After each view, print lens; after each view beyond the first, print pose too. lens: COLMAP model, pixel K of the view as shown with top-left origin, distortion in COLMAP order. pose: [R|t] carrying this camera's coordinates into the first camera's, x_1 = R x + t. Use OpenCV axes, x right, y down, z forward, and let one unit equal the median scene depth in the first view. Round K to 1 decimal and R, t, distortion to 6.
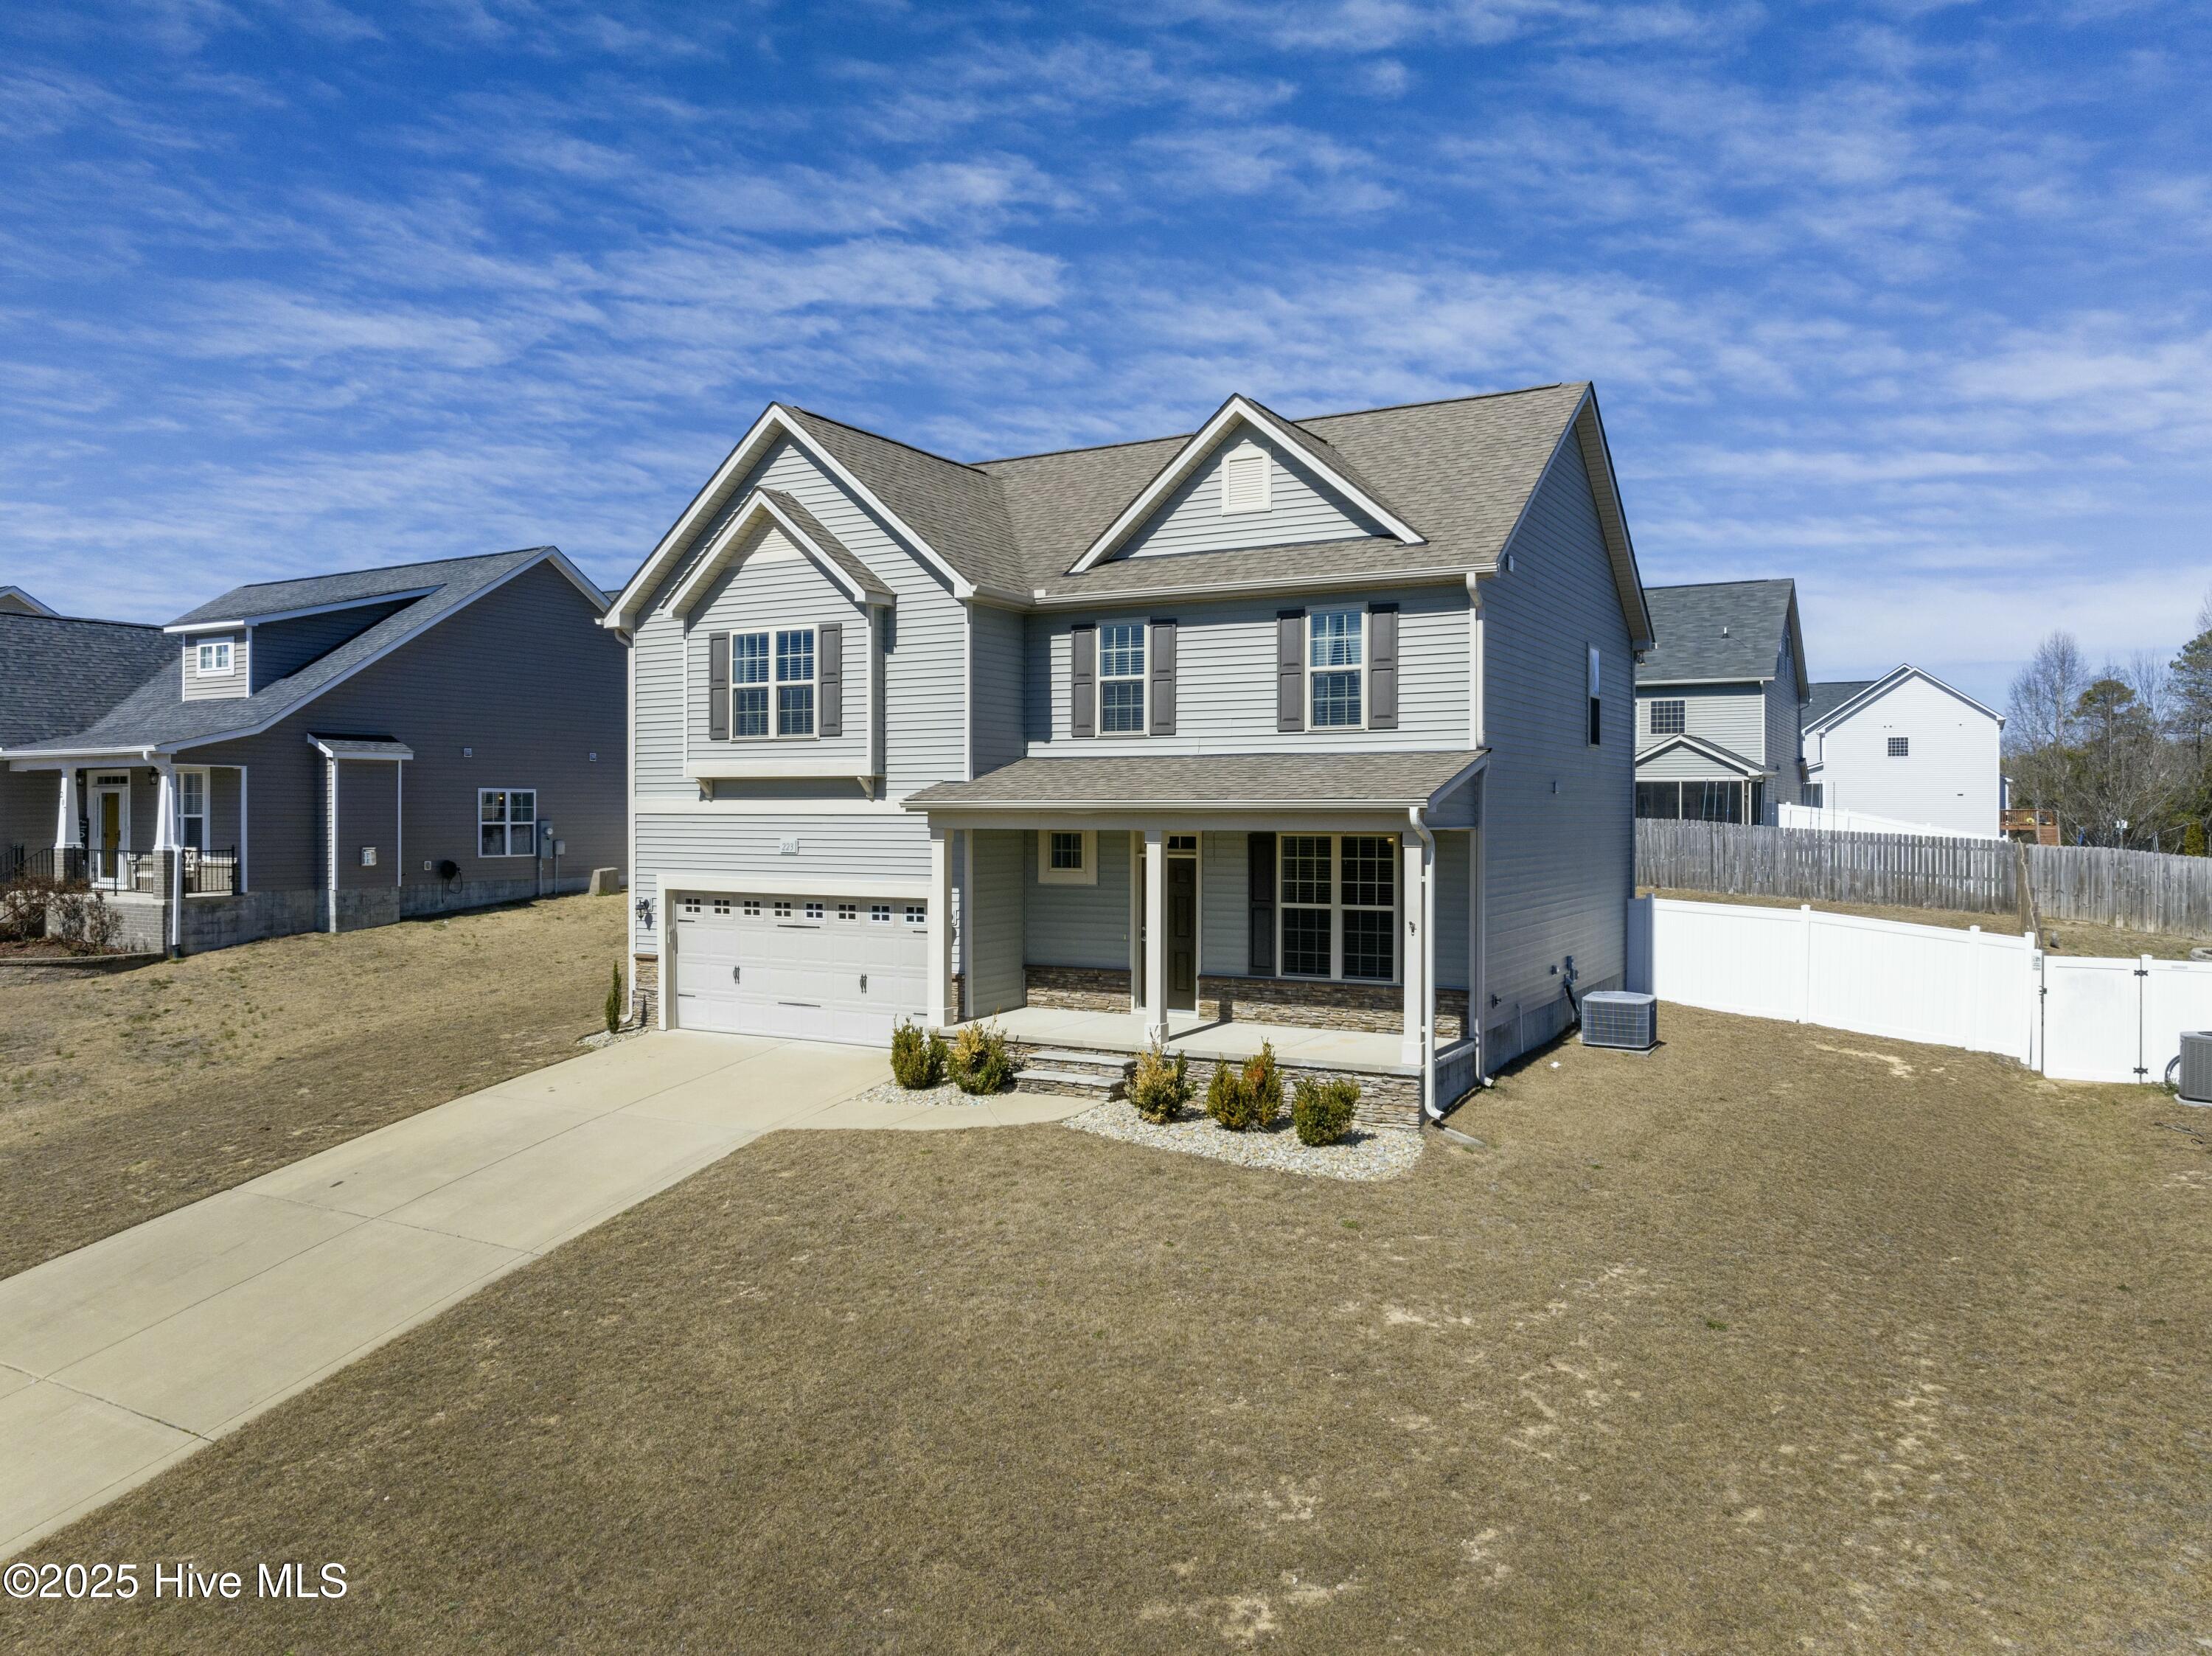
lens RADIAL K [[1556.9, 0, 1106.0], [0, 1556.9, 828.0], [0, 0, 1]] dist [-0.030055, -0.003178]
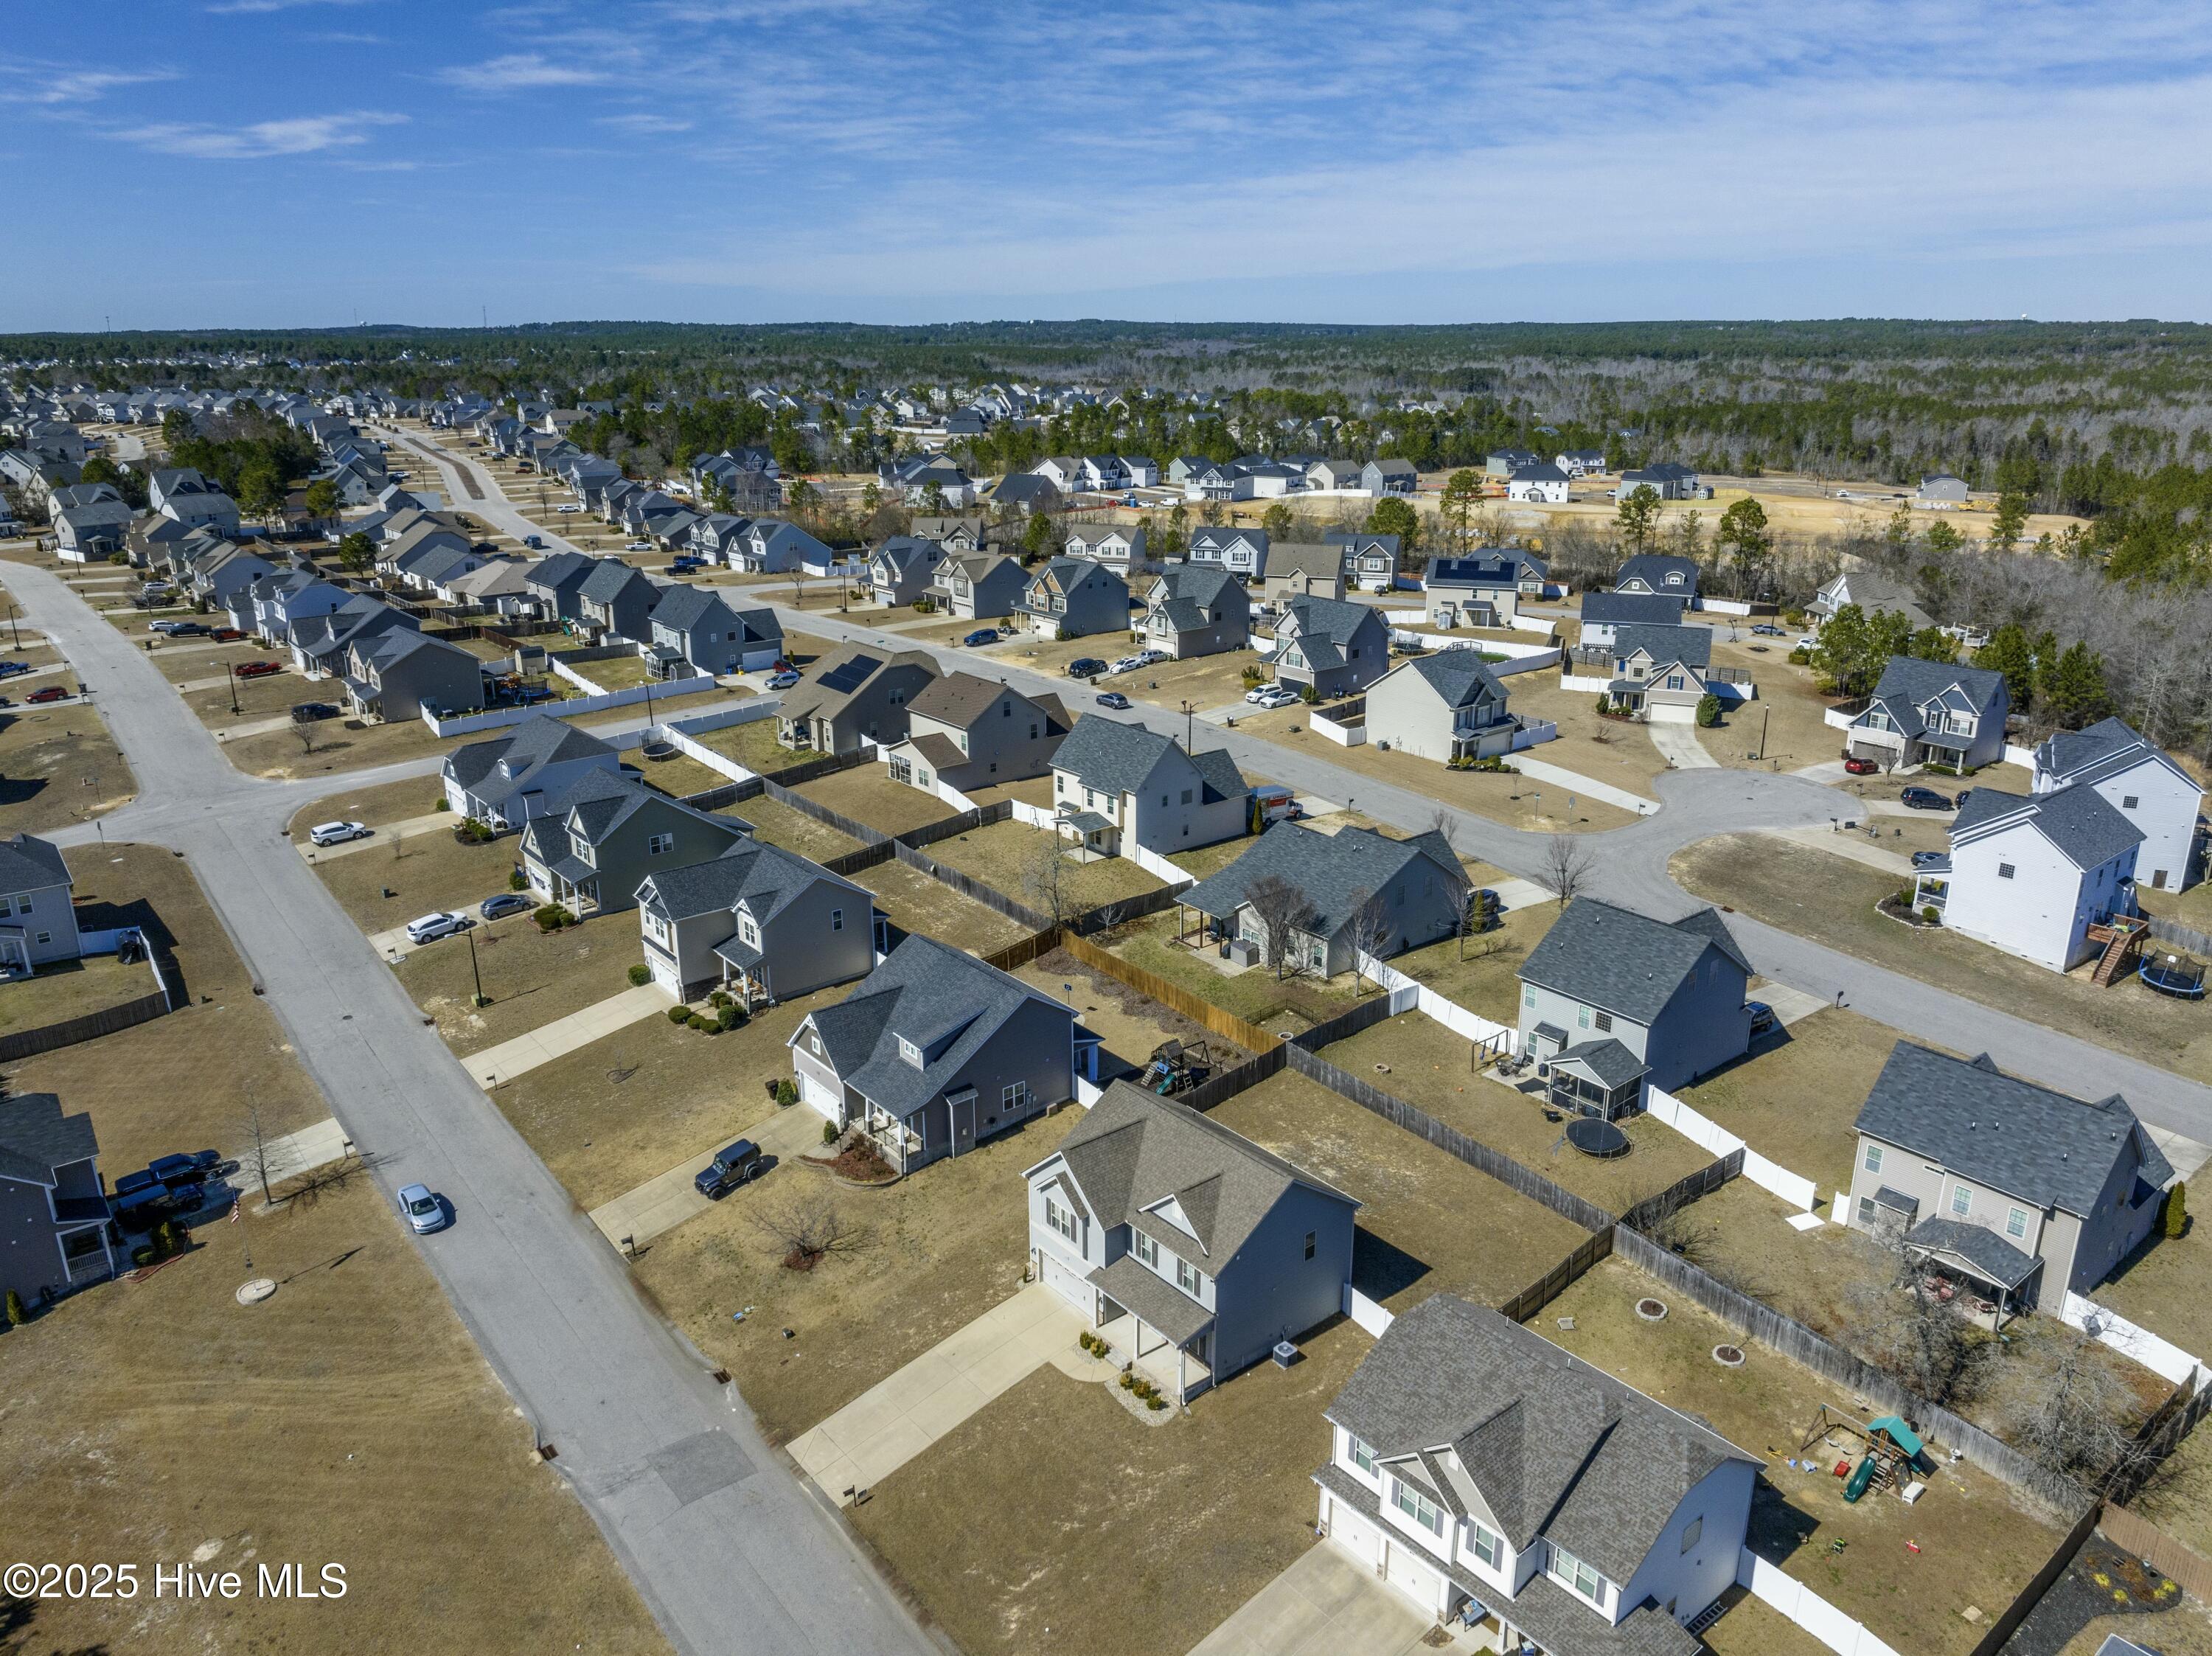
lens RADIAL K [[1556.9, 0, 1106.0], [0, 1556.9, 828.0], [0, 0, 1]] dist [-0.030055, -0.003178]
pose [[0.930259, 0.105619, -0.351373, 1.079738], [0.001040, 0.956908, 0.290388, -2.062986], [0.366902, -0.270502, 0.890063, -1.967373]]
